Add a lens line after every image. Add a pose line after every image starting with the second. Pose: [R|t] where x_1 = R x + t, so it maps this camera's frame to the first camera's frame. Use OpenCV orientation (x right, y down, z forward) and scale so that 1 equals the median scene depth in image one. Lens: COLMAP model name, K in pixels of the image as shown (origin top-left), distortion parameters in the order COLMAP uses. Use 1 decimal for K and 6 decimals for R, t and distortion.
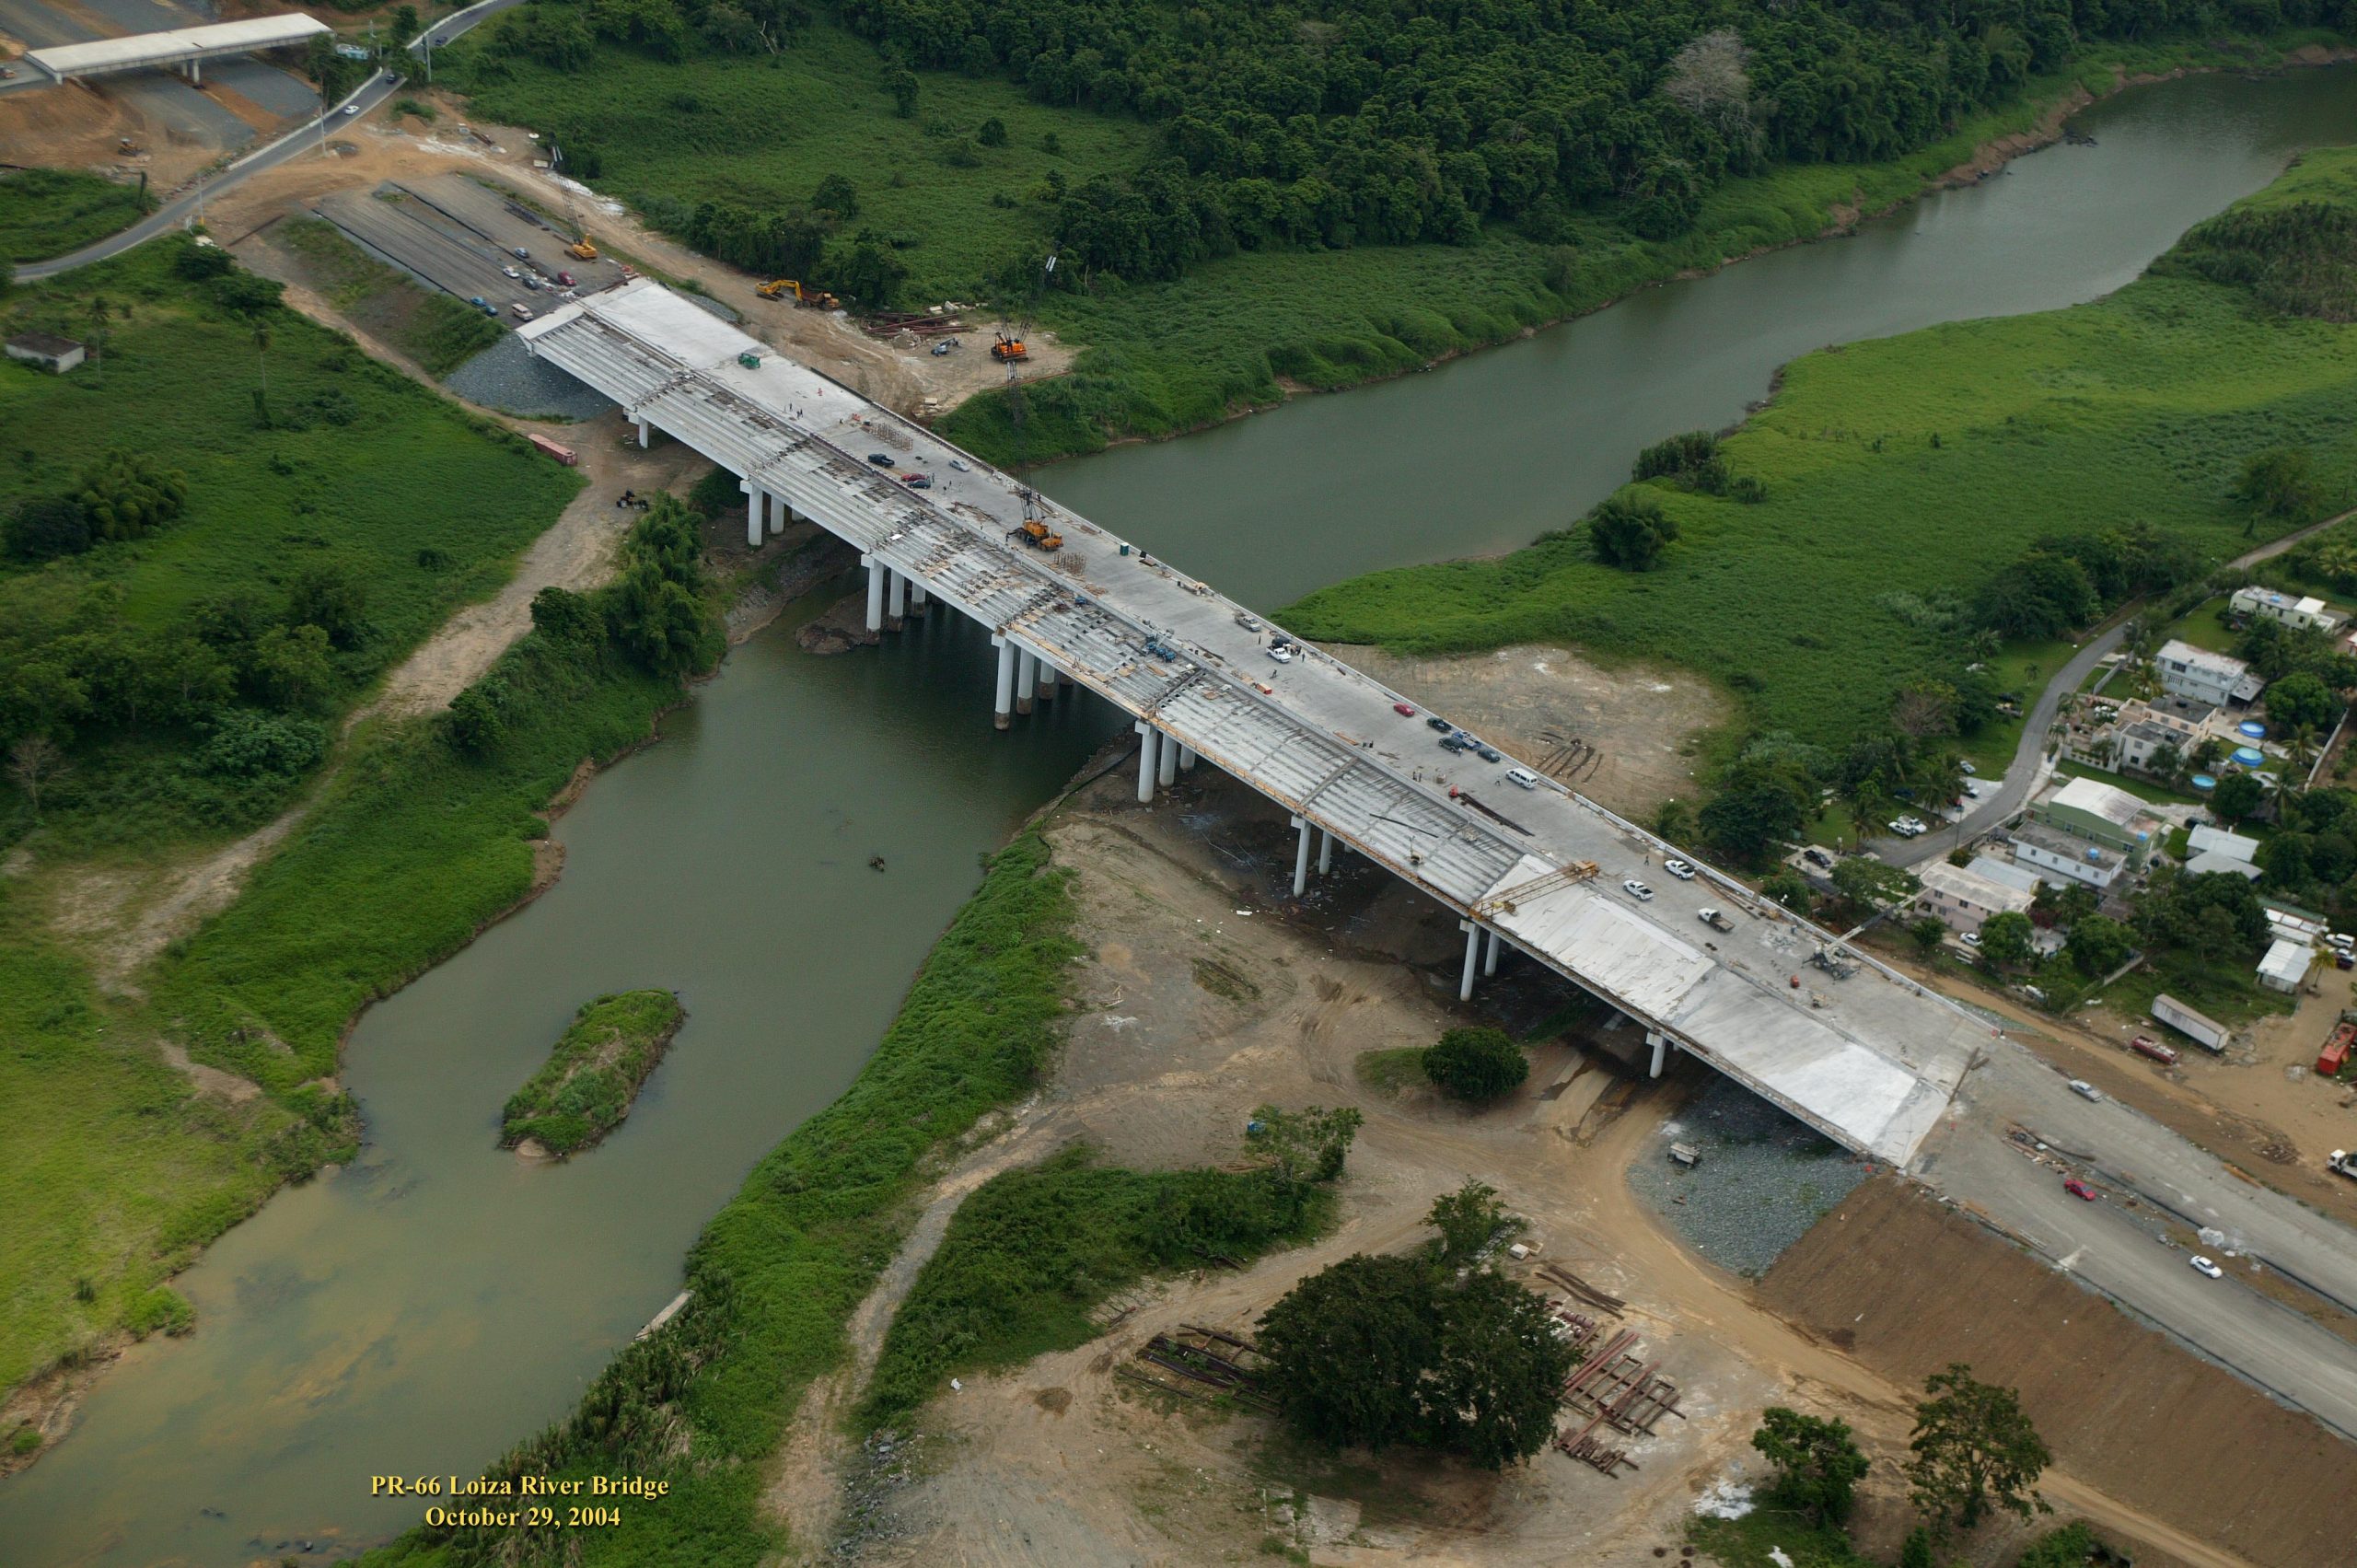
lens RADIAL K [[3971.5, 0, 1178.5], [0, 3971.5, 784.0], [0, 0, 1]] dist [0.026772, 0.364697]
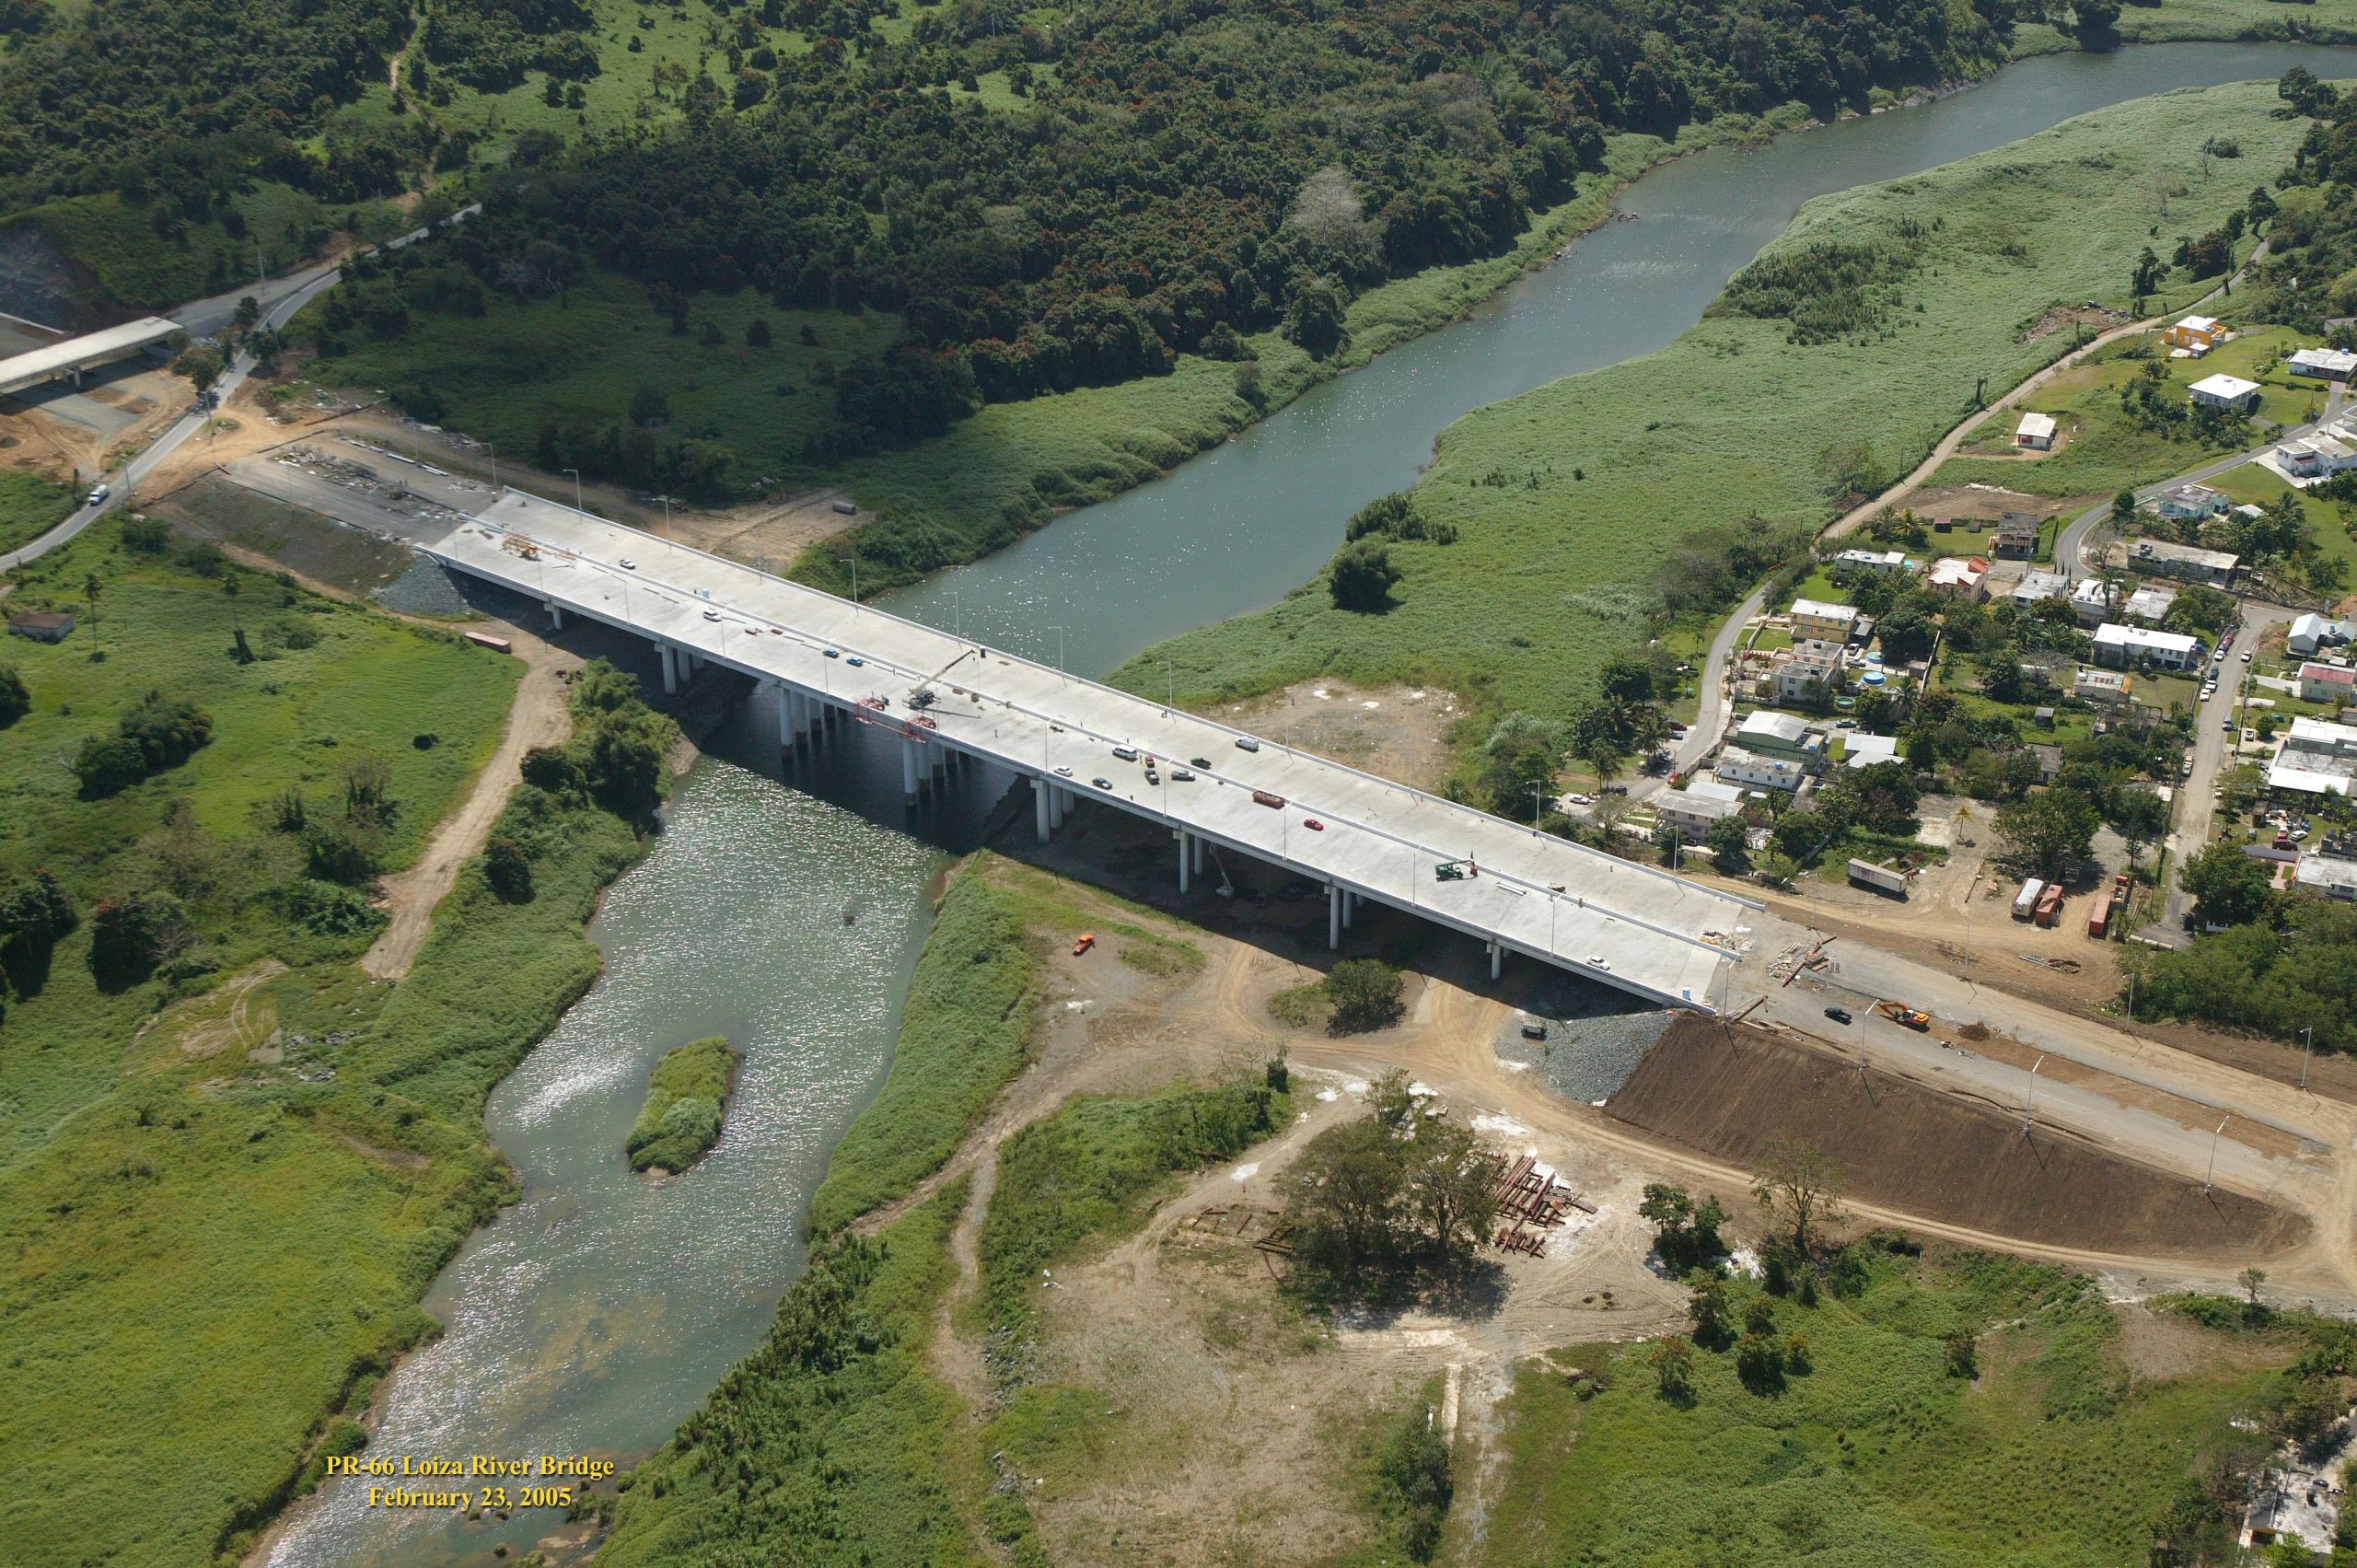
lens RADIAL K [[3971.5, 0, 1178.5], [0, 3971.5, 784.0], [0, 0, 1]] dist [0.026772, 0.364697]
pose [[0.980643, -0.153202, 0.121939, -0.112894], [0.157049, 0.987334, -0.022534, 0.020440], [-0.116942, 0.041248, 0.992282, -0.244436]]
